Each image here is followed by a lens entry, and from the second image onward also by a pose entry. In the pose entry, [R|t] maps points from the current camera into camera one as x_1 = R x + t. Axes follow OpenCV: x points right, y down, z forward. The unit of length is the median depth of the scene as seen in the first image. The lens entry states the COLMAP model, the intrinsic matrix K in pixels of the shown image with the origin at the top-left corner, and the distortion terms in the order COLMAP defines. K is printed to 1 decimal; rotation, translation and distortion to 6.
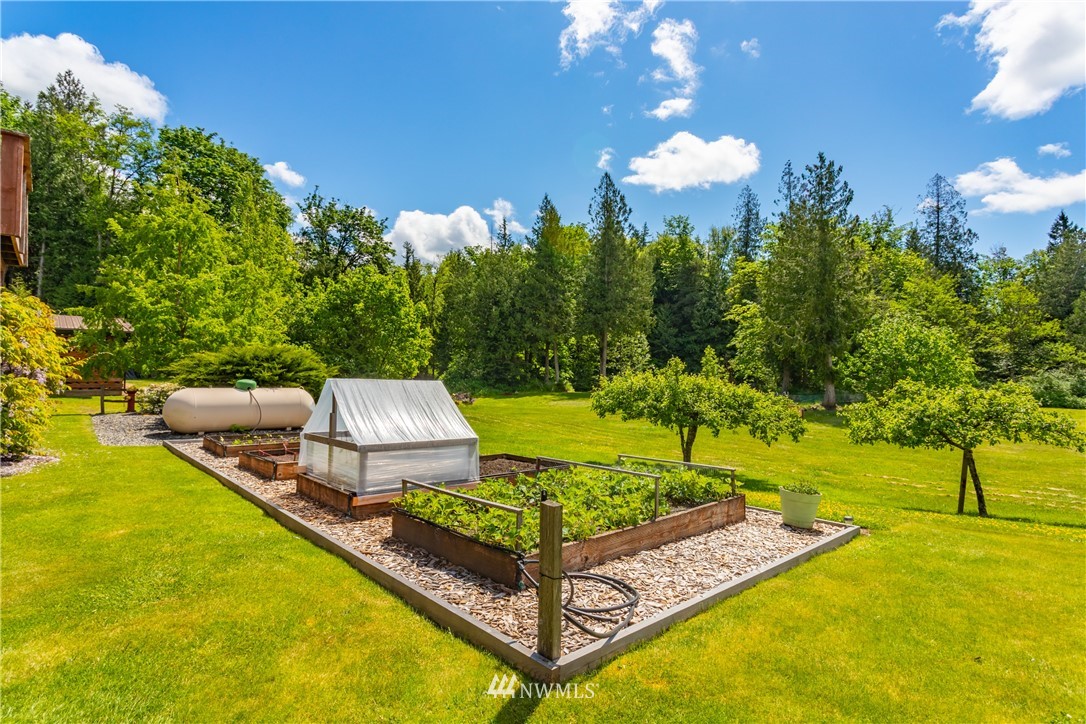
lens RADIAL K [[507.7, 0, 538.7], [0, 507.7, 357.4], [0, 0, 1]] dist [-0.001845, -0.000575]
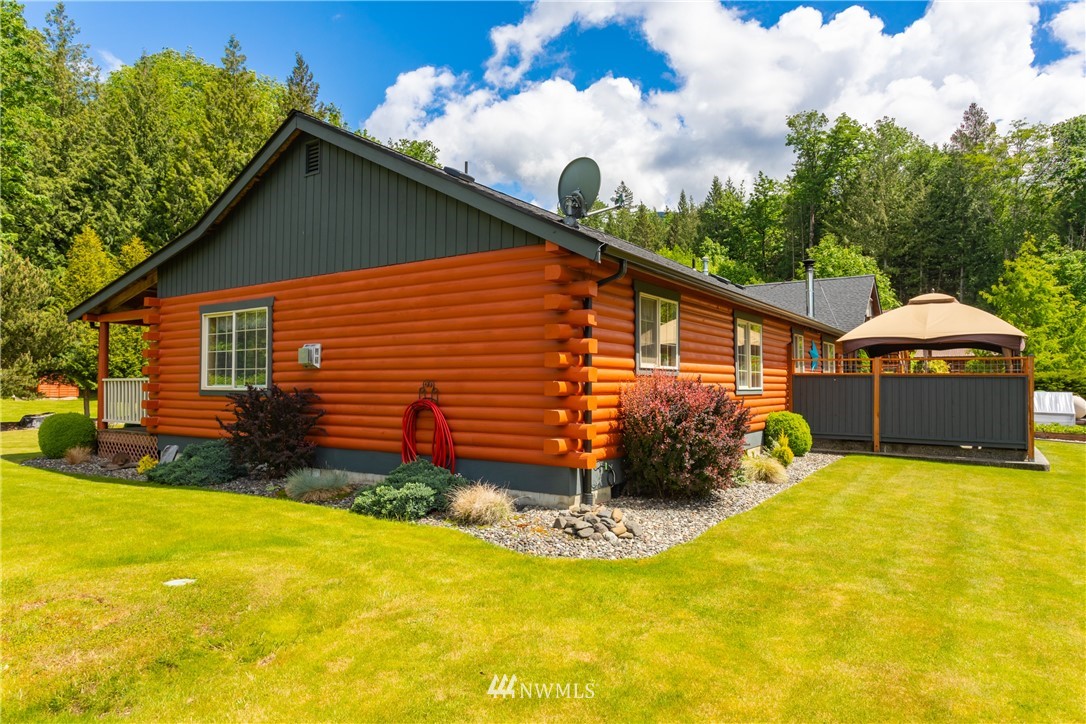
lens RADIAL K [[663.5, 0, 539.7], [0, 663.5, 363.1], [0, 0, 1]] dist [-0.003423, 0.001376]
pose [[0.212780, -0.026916, -0.976729, 0.260204], [0.039351, 0.999046, -0.018958, -0.015656], [0.976307, -0.034401, 0.213636, -0.244076]]
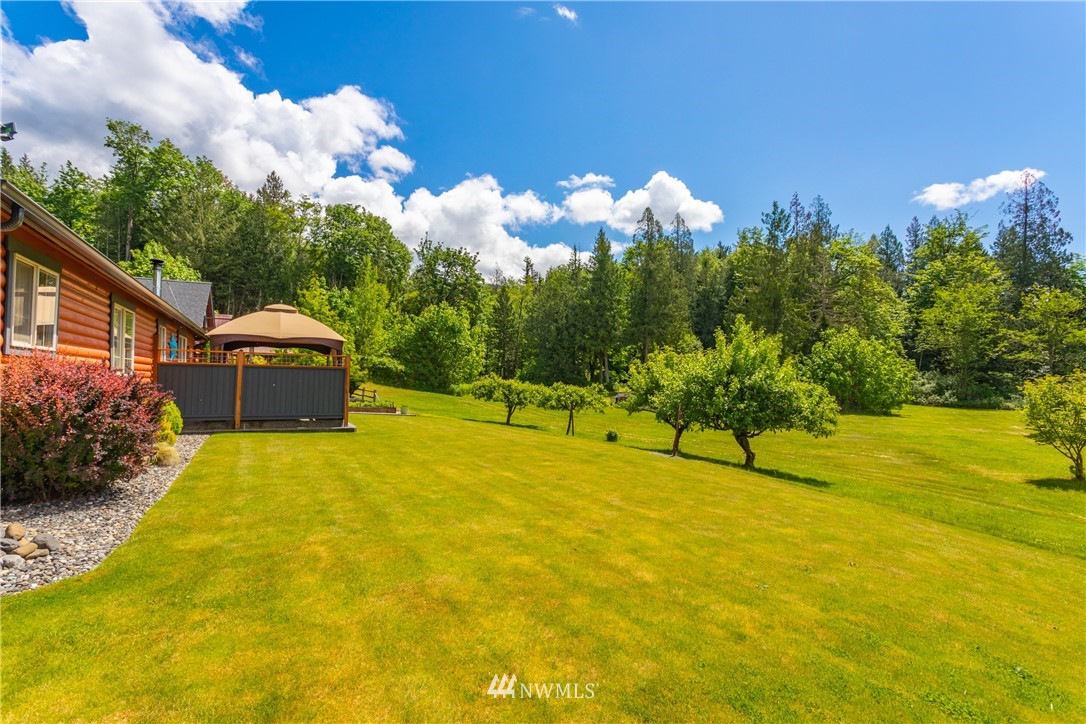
lens RADIAL K [[508.8, 0, 537.7], [0, 508.8, 363.7], [0, 0, 1]] dist [0.001092, -0.000545]
pose [[0.963892, 0.004570, -0.266255, 0.234532], [-0.001722, 0.999939, 0.010930, -0.014379], [0.266288, -0.010077, 0.963841, -0.255110]]
